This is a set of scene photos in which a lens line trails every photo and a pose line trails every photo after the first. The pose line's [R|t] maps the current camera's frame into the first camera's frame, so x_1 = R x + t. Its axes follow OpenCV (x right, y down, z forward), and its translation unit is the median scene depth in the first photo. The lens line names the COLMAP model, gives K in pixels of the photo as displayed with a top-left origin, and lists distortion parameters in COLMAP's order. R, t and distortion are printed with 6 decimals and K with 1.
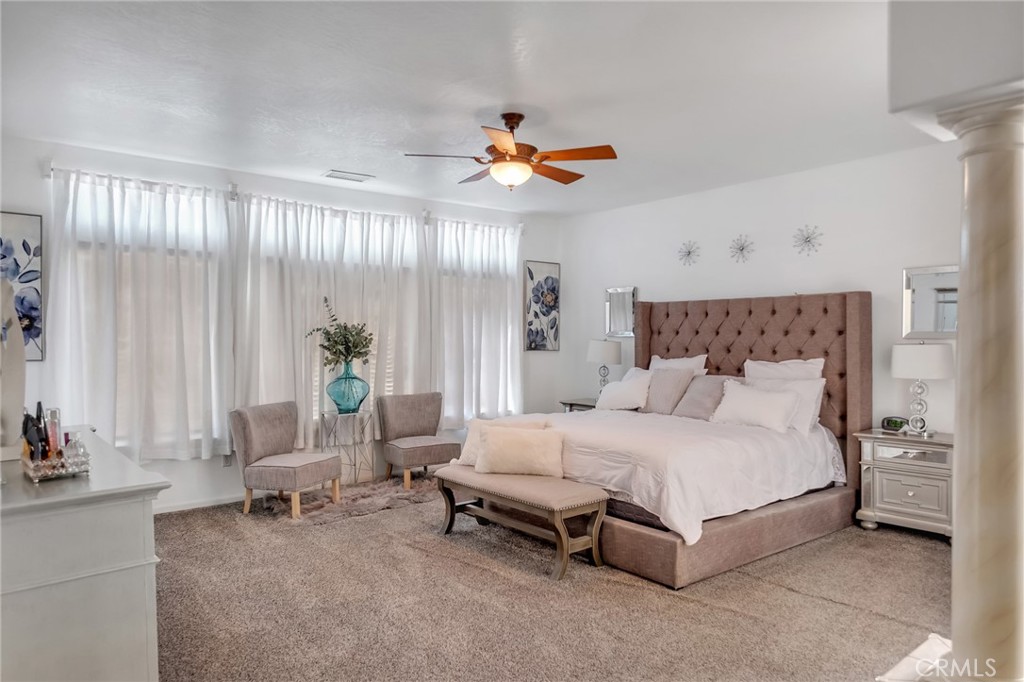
lens RADIAL K [[671.8, 0, 512.4], [0, 671.8, 343.3], [0, 0, 1]] dist [-0.000063, -0.000171]
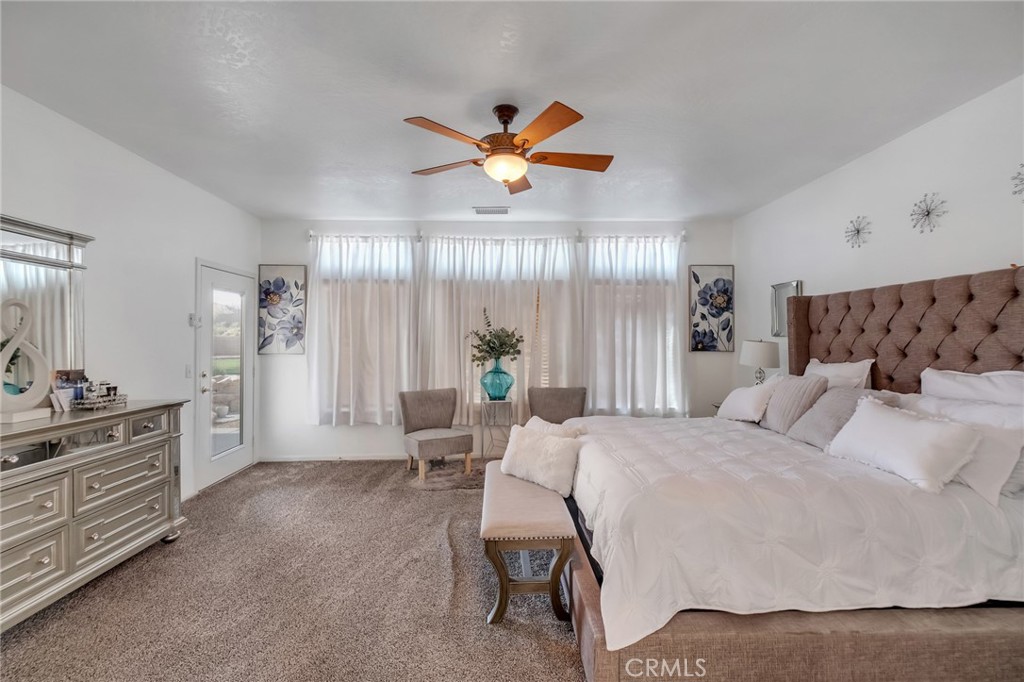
lens RADIAL K [[445.8, 0, 512.0], [0, 445.8, 330.5], [0, 0, 1]] dist [0.001721, -0.003596]
pose [[0.794896, -0.017227, -0.606502, 0.272743], [-0.001587, 0.999534, -0.030470, 0.000266], [0.606744, 0.025183, 0.794498, 0.350275]]
